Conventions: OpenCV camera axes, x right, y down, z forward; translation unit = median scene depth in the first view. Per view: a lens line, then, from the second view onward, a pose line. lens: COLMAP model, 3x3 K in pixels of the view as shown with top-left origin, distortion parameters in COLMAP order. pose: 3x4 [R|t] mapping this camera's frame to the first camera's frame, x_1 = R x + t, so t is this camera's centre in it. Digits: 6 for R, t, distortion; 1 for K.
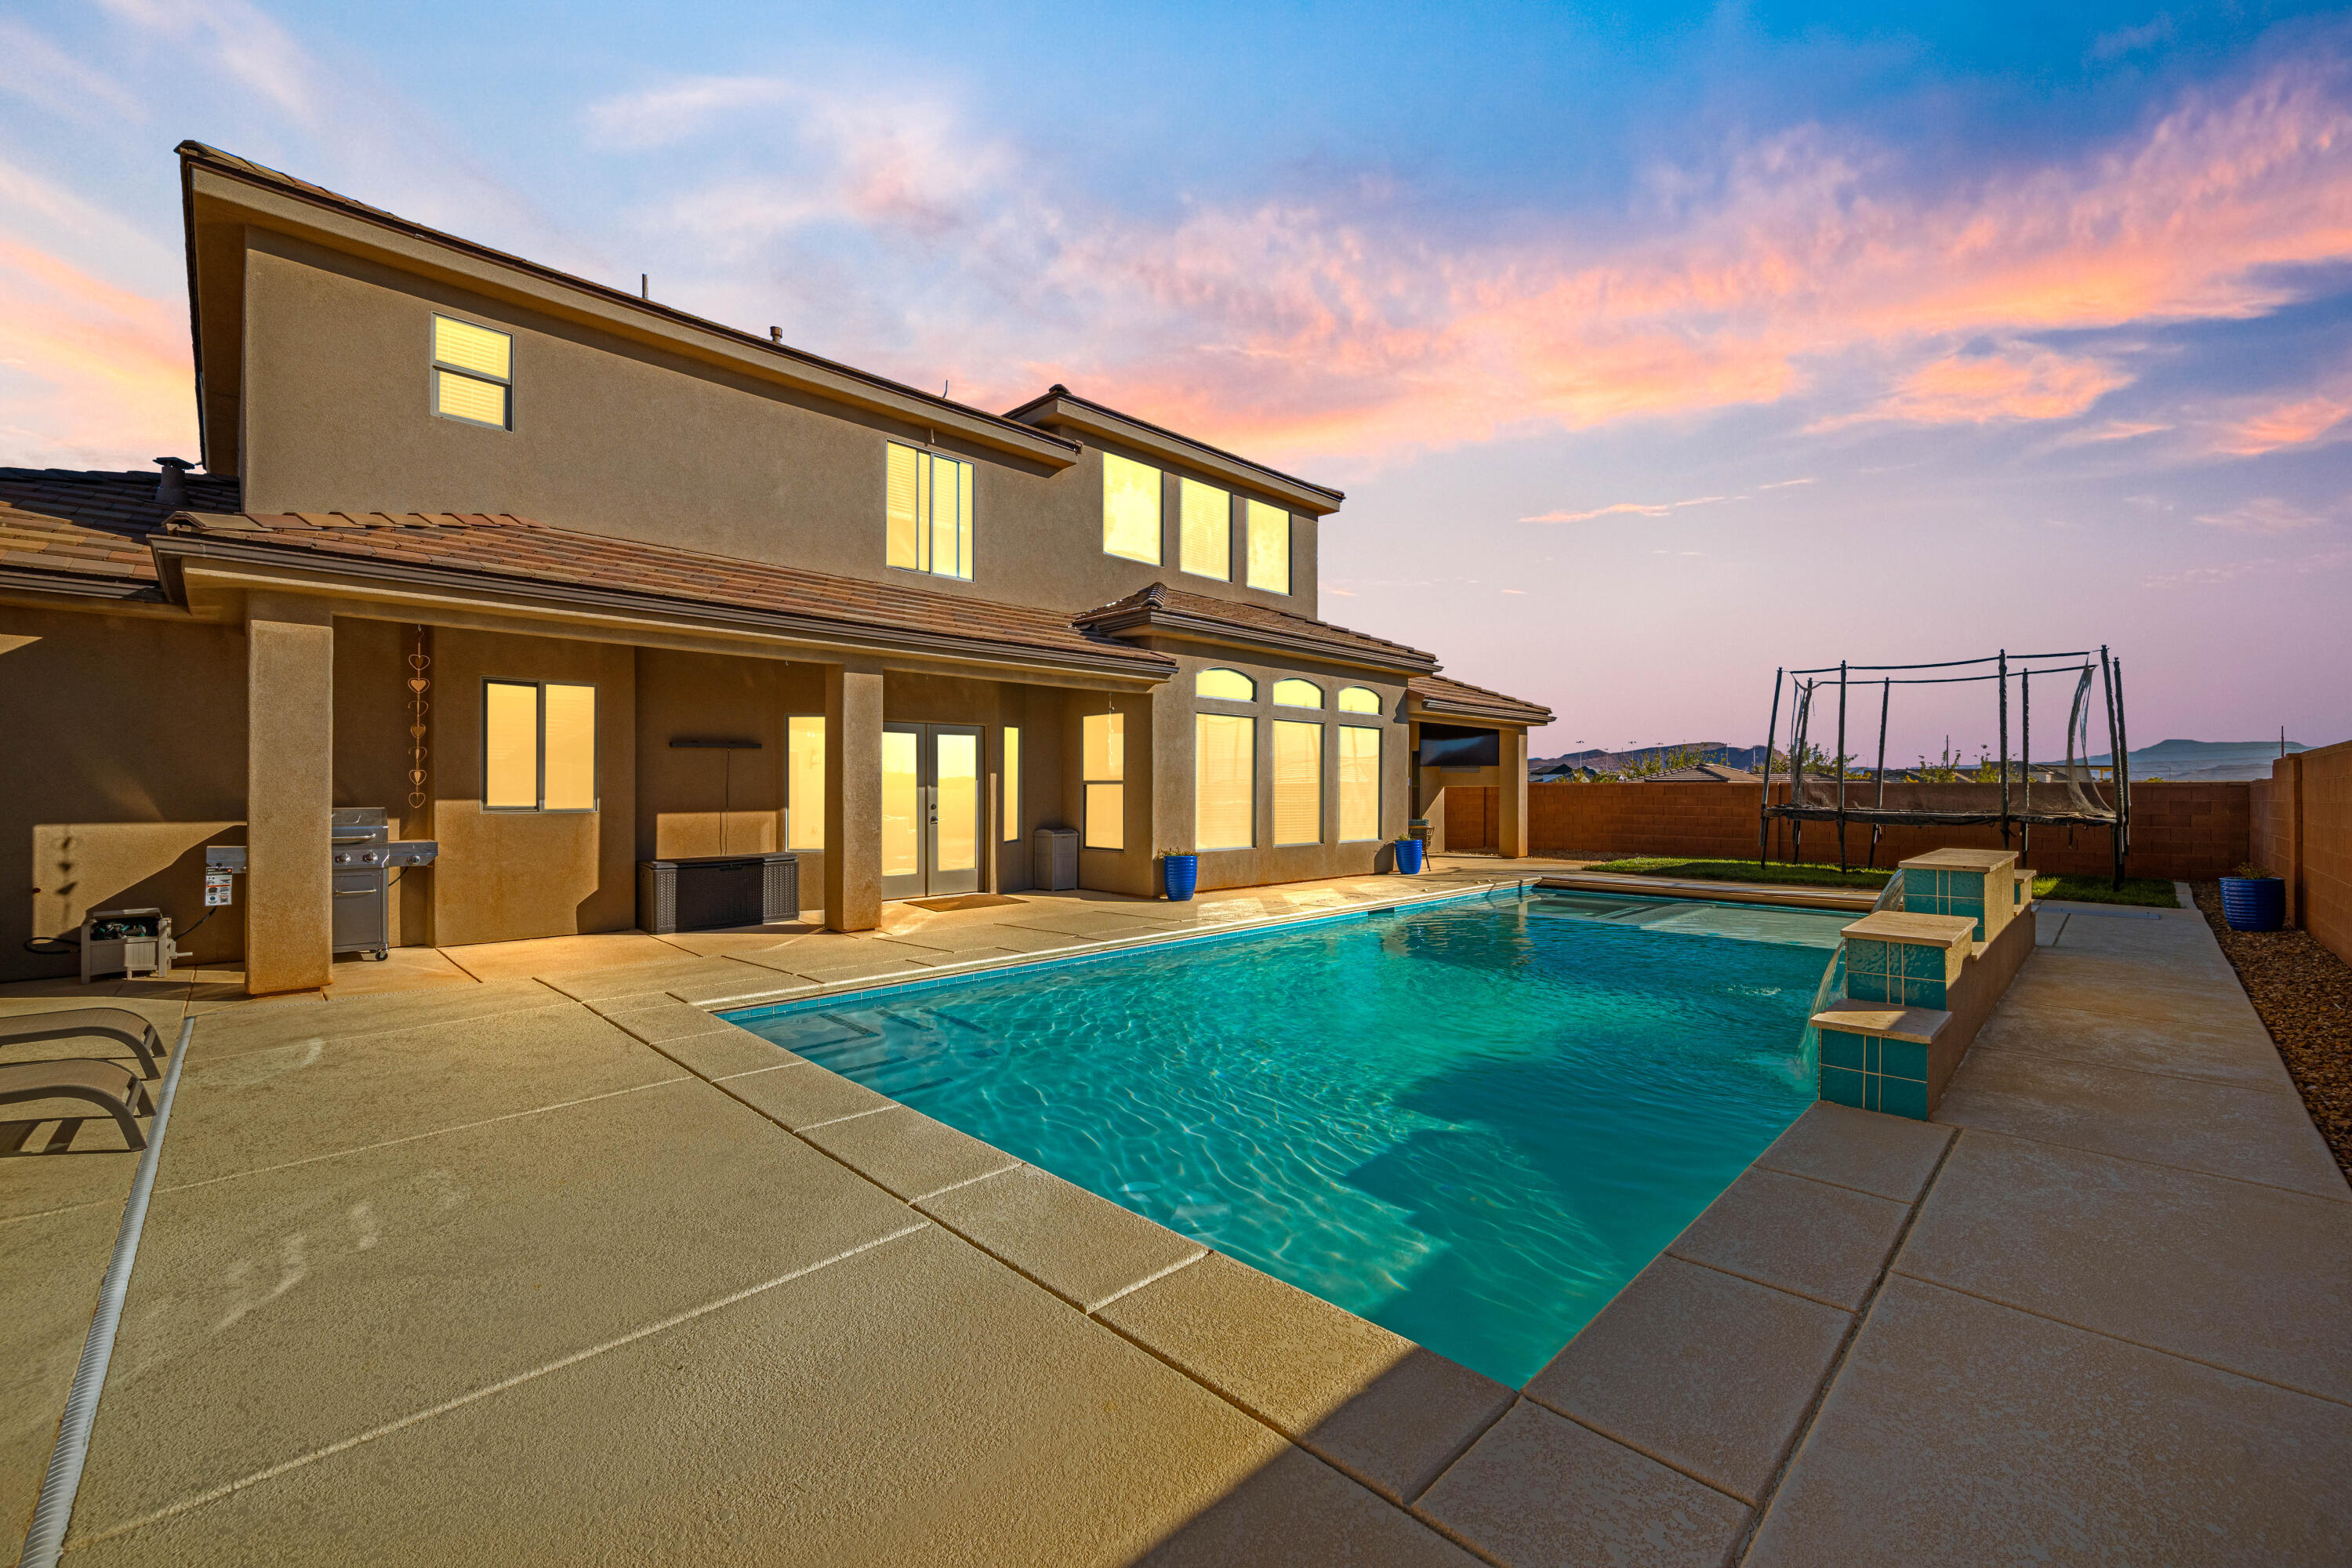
lens RADIAL K [[932.4, 0, 1179.7], [0, 932.4, 790.6], [0, 0, 1]] dist [-0.000818, 0.000105]
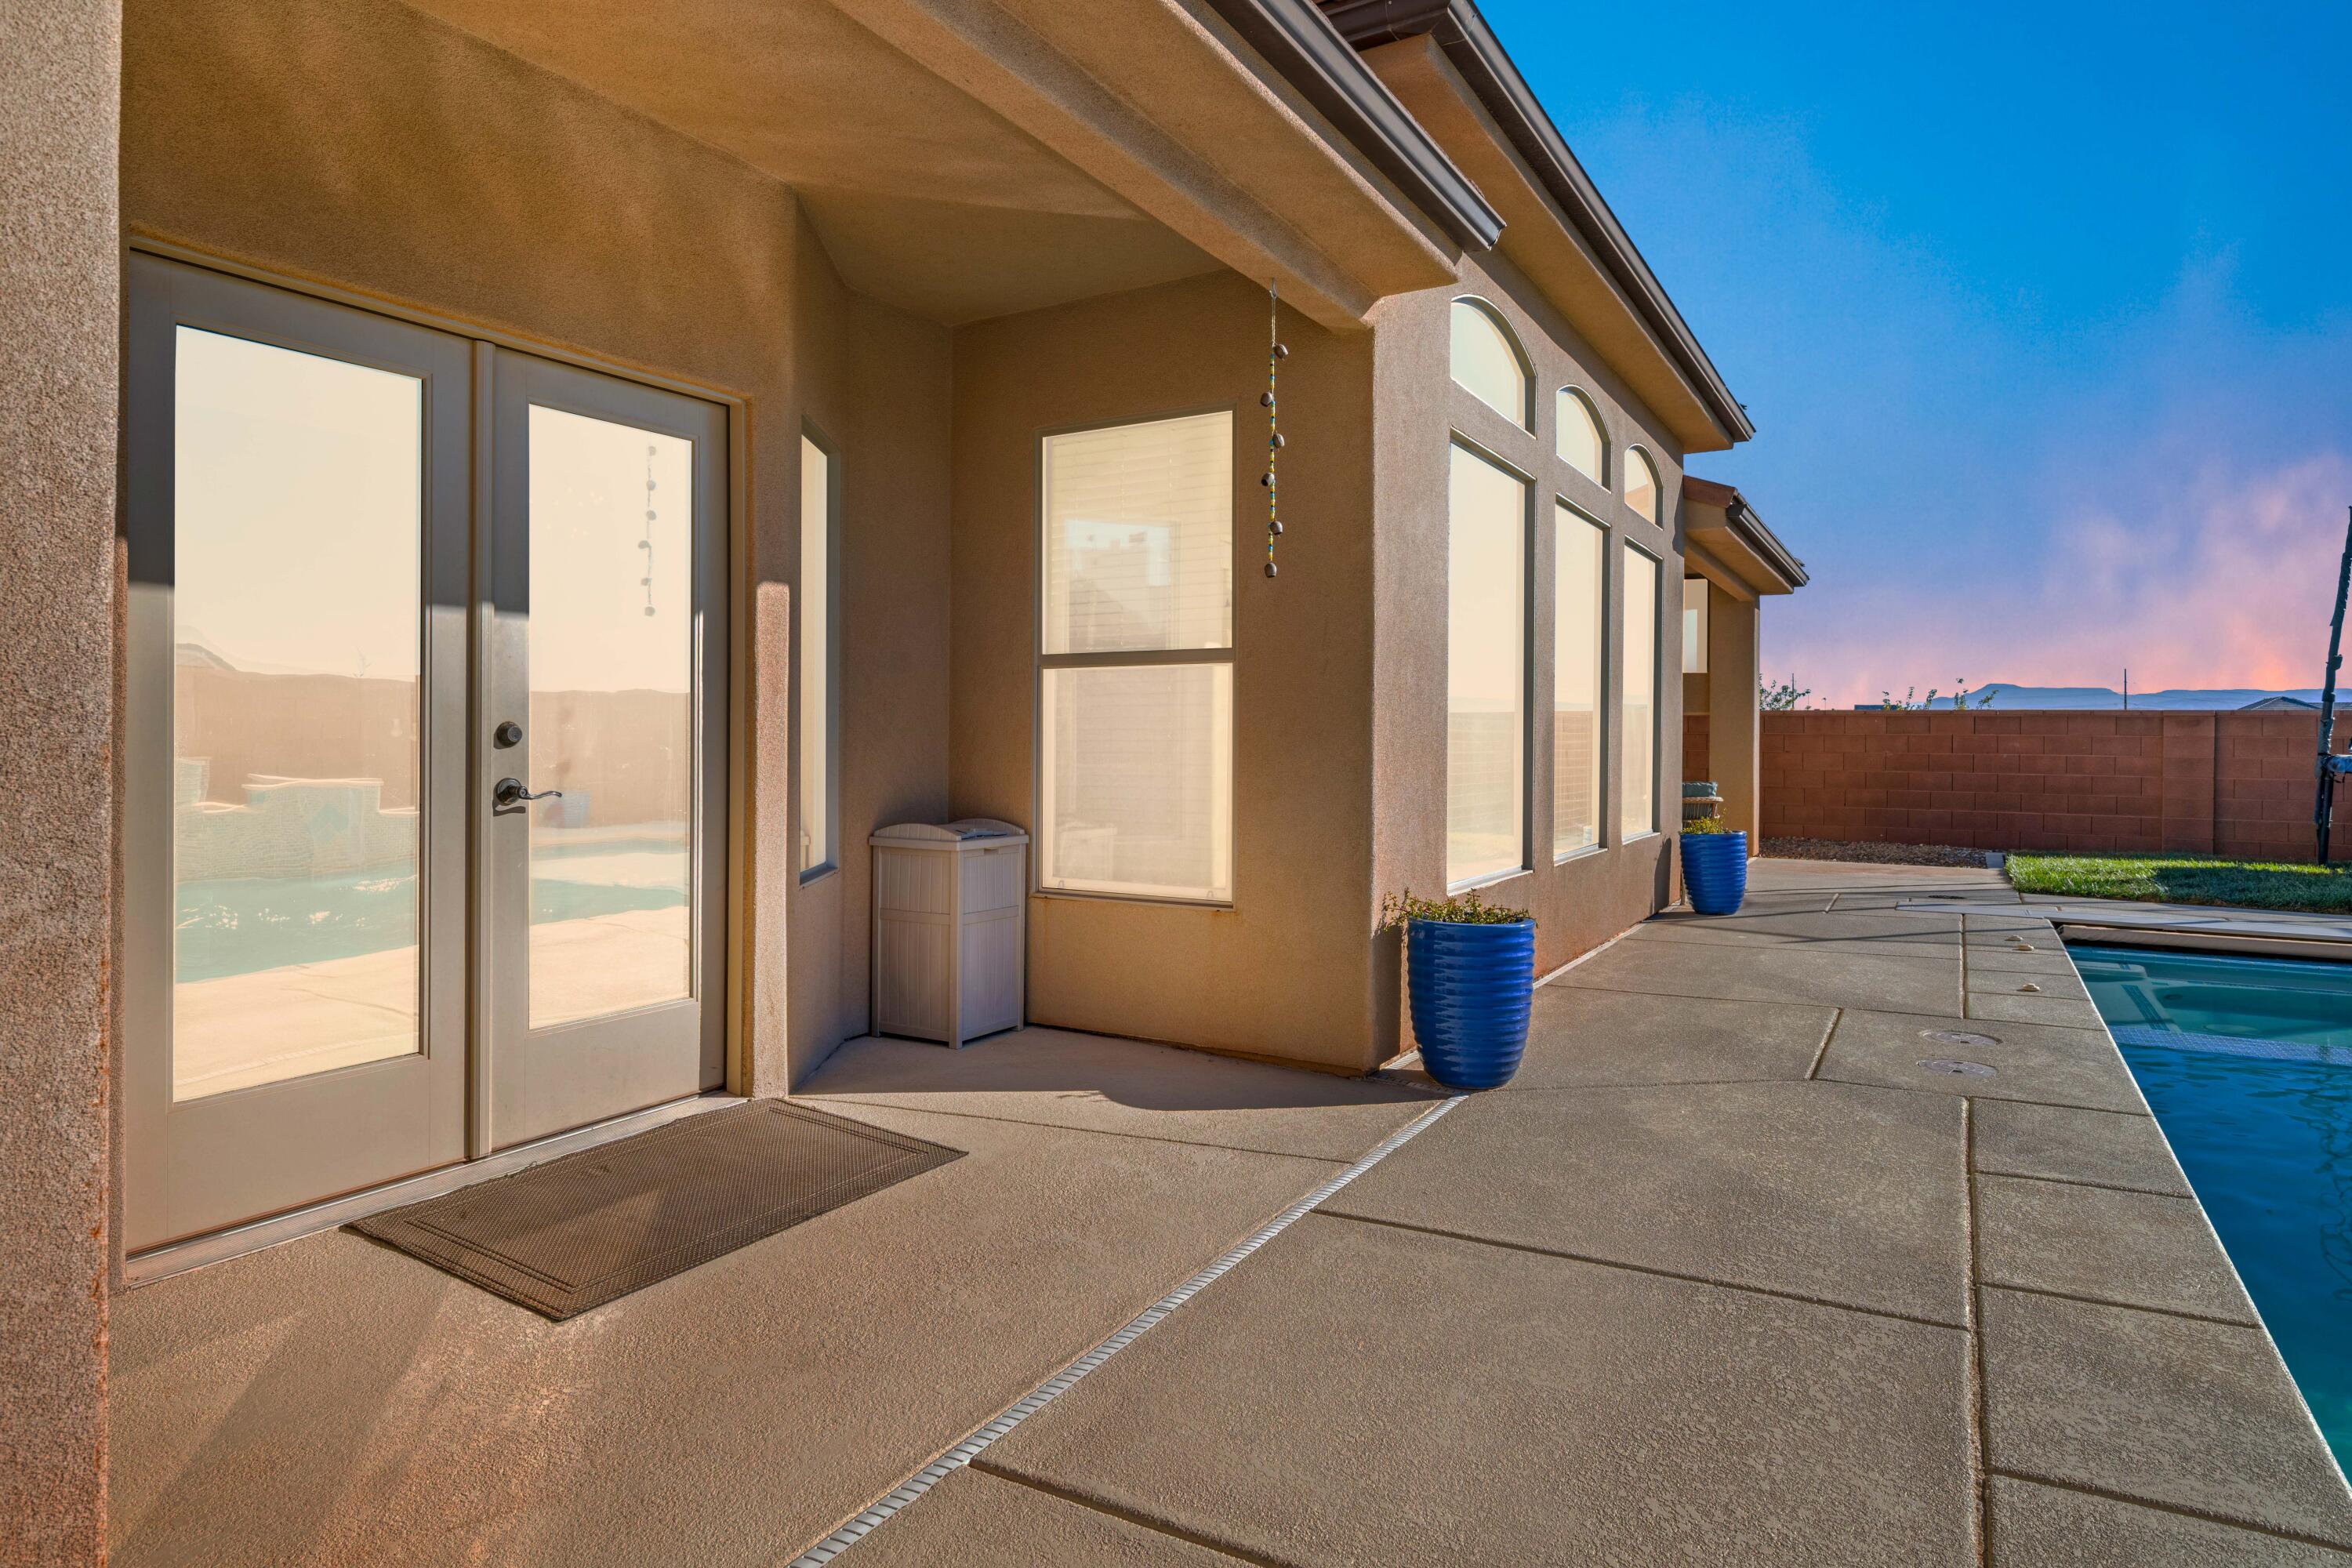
lens RADIAL K [[1320.3, 0, 1162.6], [0, 1320.3, 772.8], [0, 0, 1]] dist [-0.007352, -0.000398]
pose [[0.972622, -0.003648, 0.232365, -0.171624], [-0.001960, 0.999712, 0.023900, 0.016340], [-0.232386, -0.023701, 0.972335, 0.615185]]
